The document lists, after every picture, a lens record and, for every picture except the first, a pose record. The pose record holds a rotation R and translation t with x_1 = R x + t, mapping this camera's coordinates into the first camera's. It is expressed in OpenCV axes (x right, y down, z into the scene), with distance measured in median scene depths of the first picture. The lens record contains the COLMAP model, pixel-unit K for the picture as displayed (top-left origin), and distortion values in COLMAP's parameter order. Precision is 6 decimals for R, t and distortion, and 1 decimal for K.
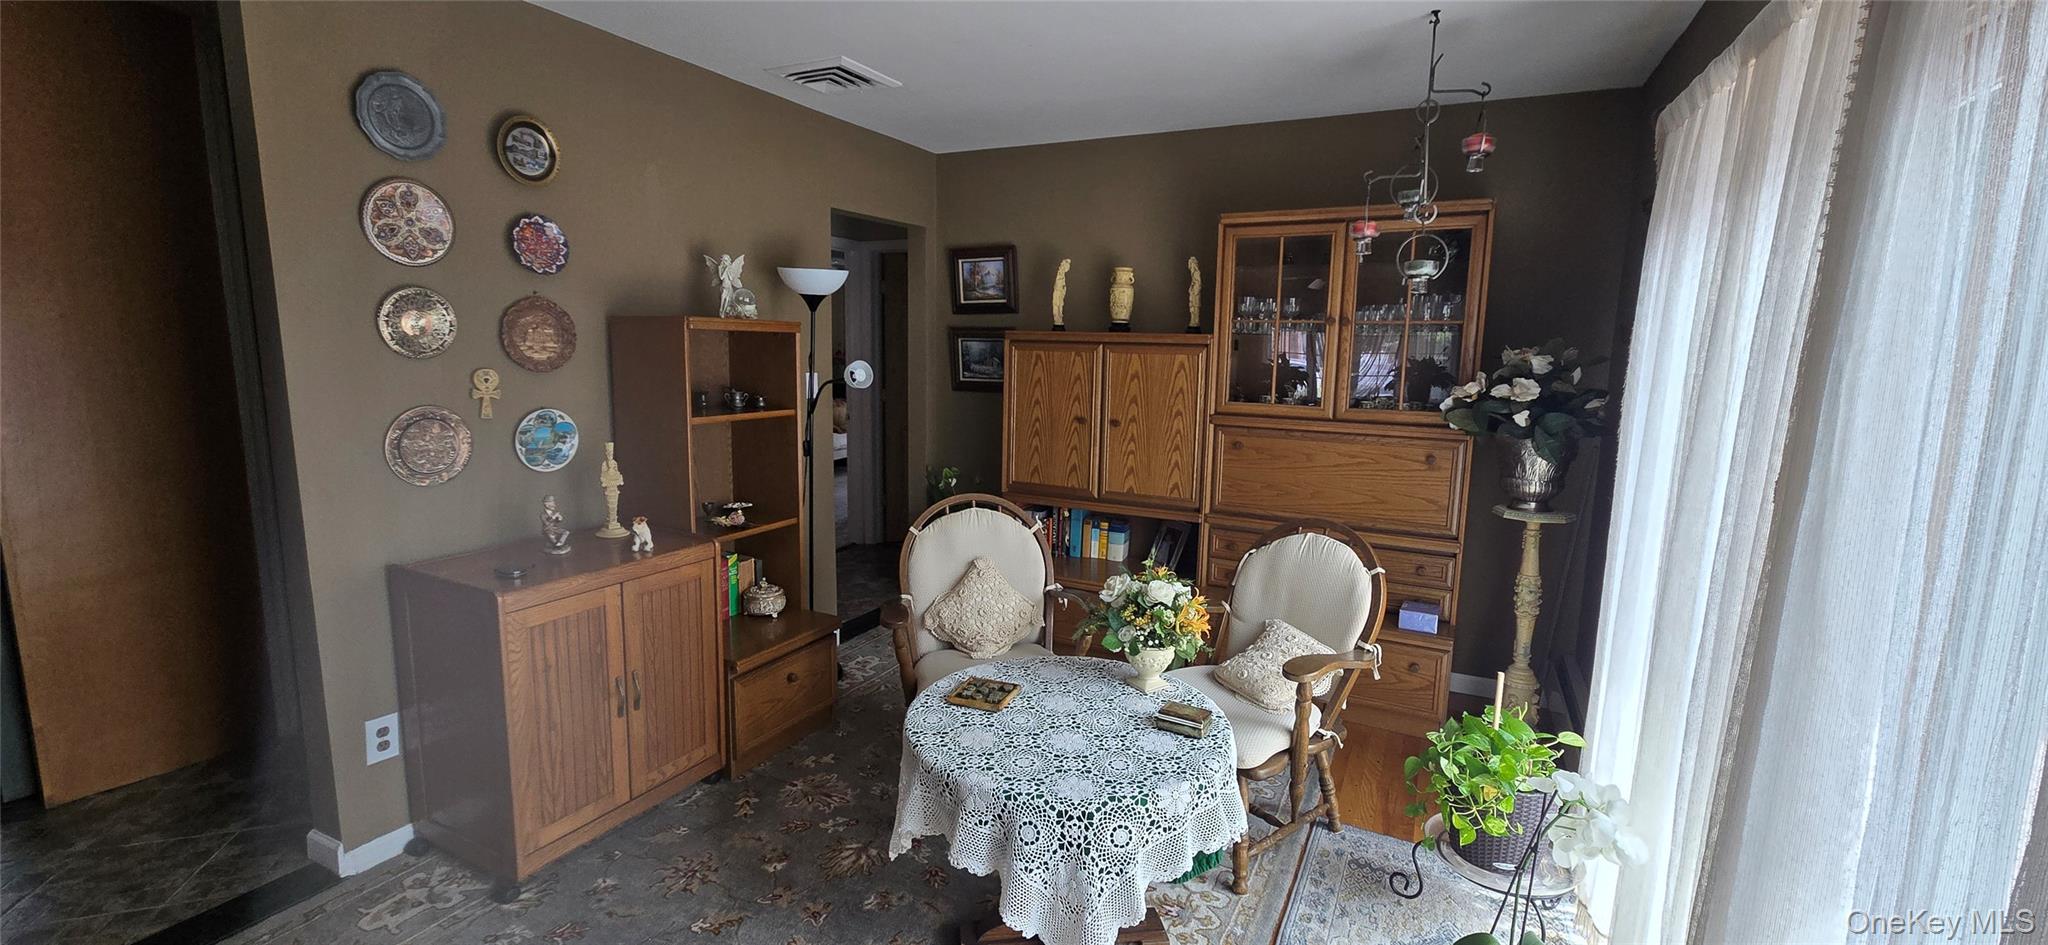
lens RADIAL K [[839.0, 0, 1027.3], [0, 839.0, 468.4], [0, 0, 1]] dist [-0.000472, 0.000515]
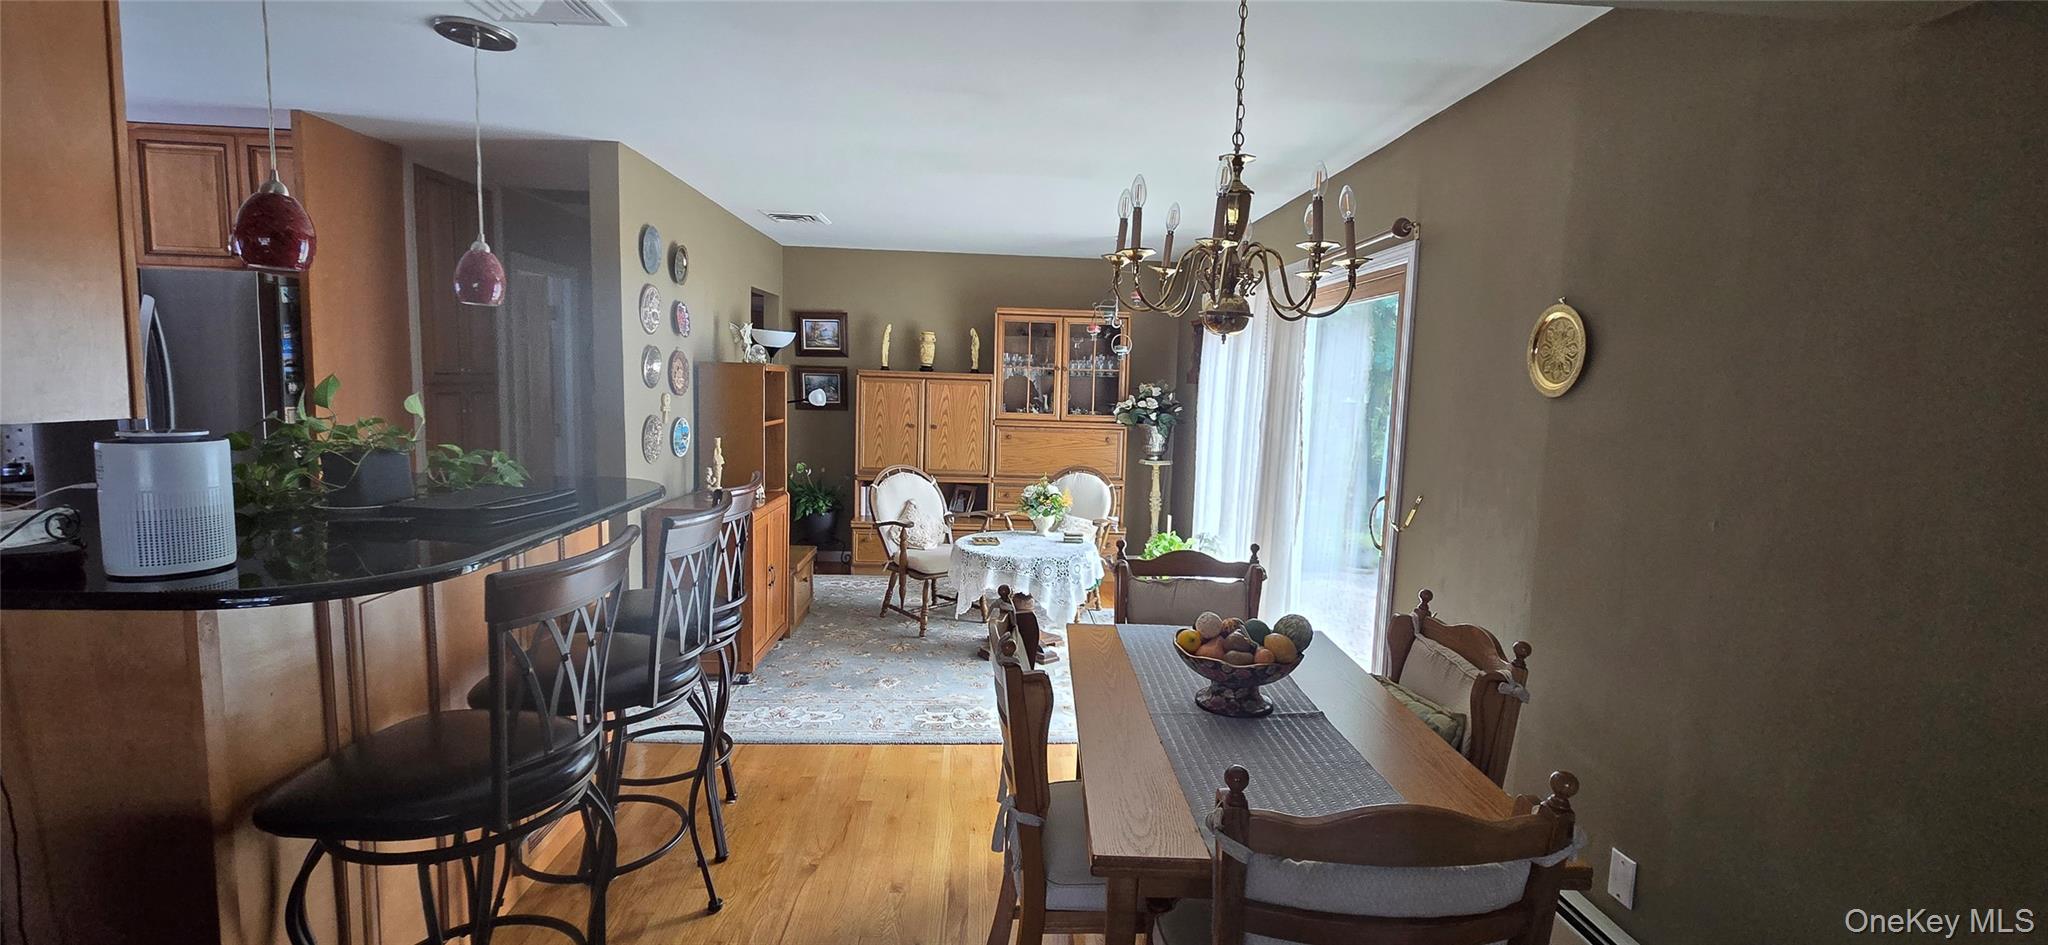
lens RADIAL K [[839.0, 0, 1023.2], [0, 839.0, 471.1], [0, 0, 1]] dist [-0.000472, 0.000515]
pose [[0.869670, -0.045544, 0.491529, -0.702020], [0.059600, 0.998138, -0.012966, 0.081672], [-0.490023, 0.040571, 0.870765, -0.653395]]
